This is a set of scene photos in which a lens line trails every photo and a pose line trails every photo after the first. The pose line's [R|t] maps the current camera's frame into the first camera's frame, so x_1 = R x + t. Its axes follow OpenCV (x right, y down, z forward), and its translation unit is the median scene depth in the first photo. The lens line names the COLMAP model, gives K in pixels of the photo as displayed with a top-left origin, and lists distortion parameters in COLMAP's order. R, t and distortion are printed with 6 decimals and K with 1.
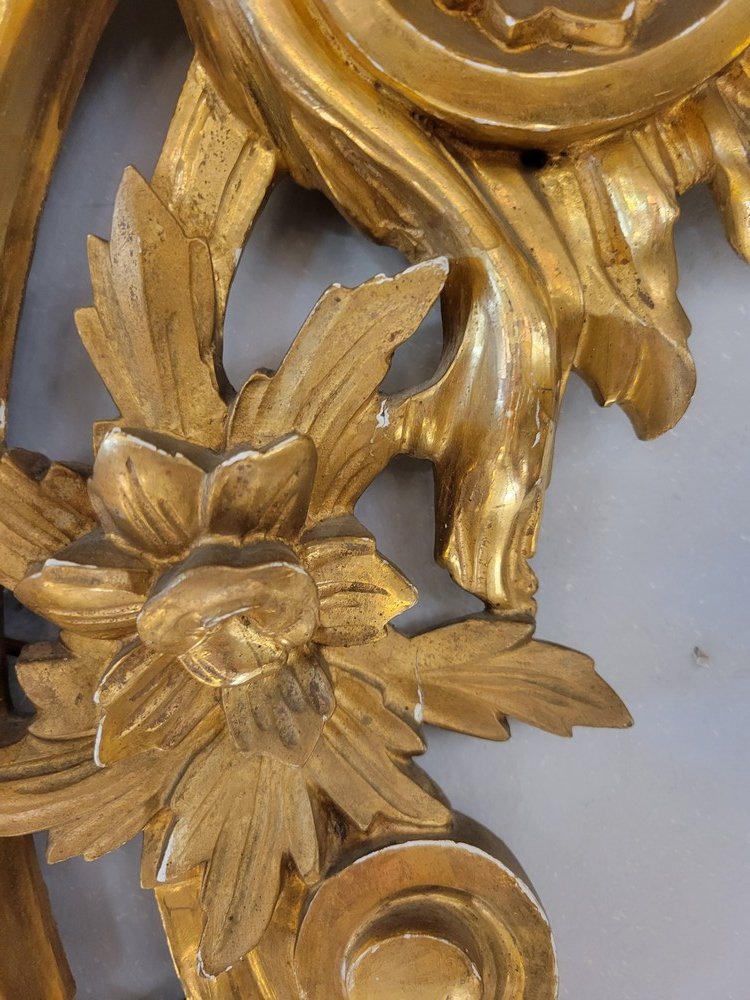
lens RADIAL K [[808.8, 0, 375.0], [0, 808.8, 500.0], [0, 0, 1]] dist [-0.003601, -0.007167]
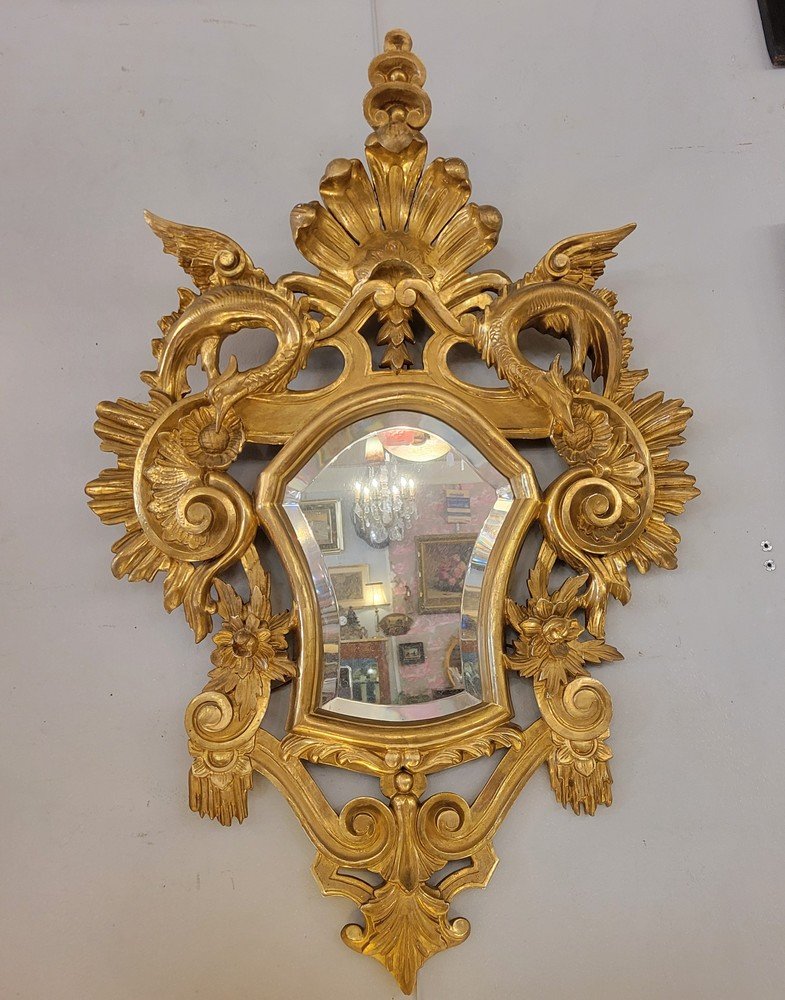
lens RADIAL K [[950.2, 0, 410.0], [0, 950.2, 503.1], [0, 0, 1]] dist [0.044830, 0.005942]
pose [[0.999802, 0.019439, -0.004204, -1.178346], [-0.019786, 0.950728, -0.309395, 1.386353], [-0.002017, 0.309417, 0.950924, -5.737172]]
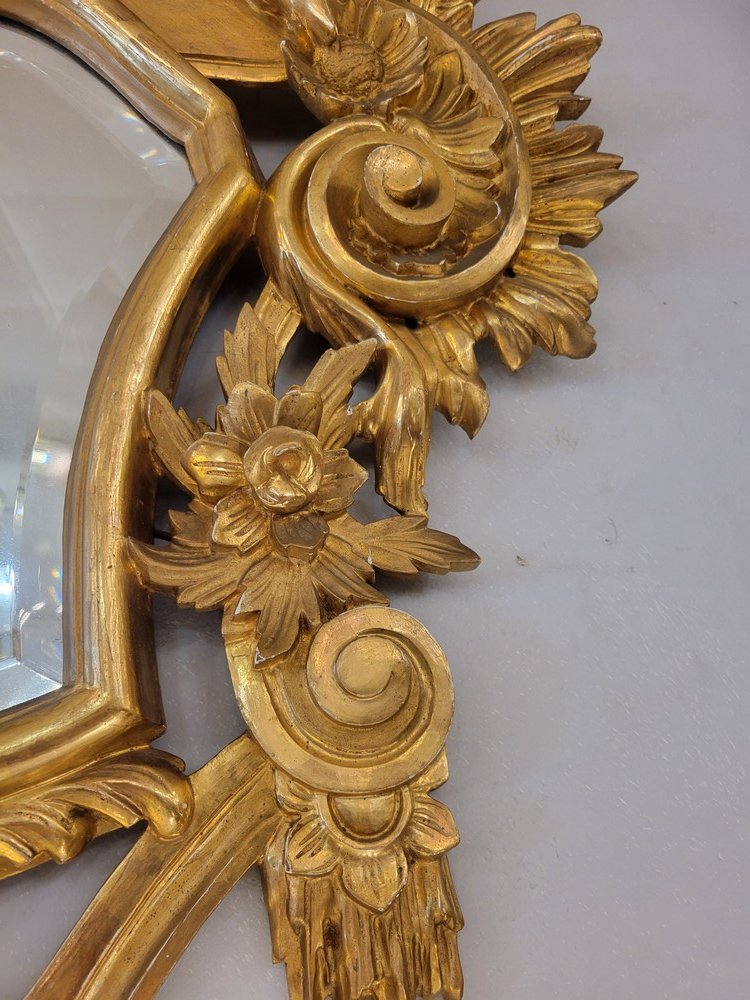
lens RADIAL K [[808.8, 0, 375.0], [0, 808.8, 500.0], [0, 0, 1]] dist [-0.003601, -0.007167]
pose [[0.995597, 0.007554, 0.093433, -0.125428], [0.037686, 0.880392, -0.472747, 1.157713], [-0.085829, 0.474187, 0.876231, -0.812936]]
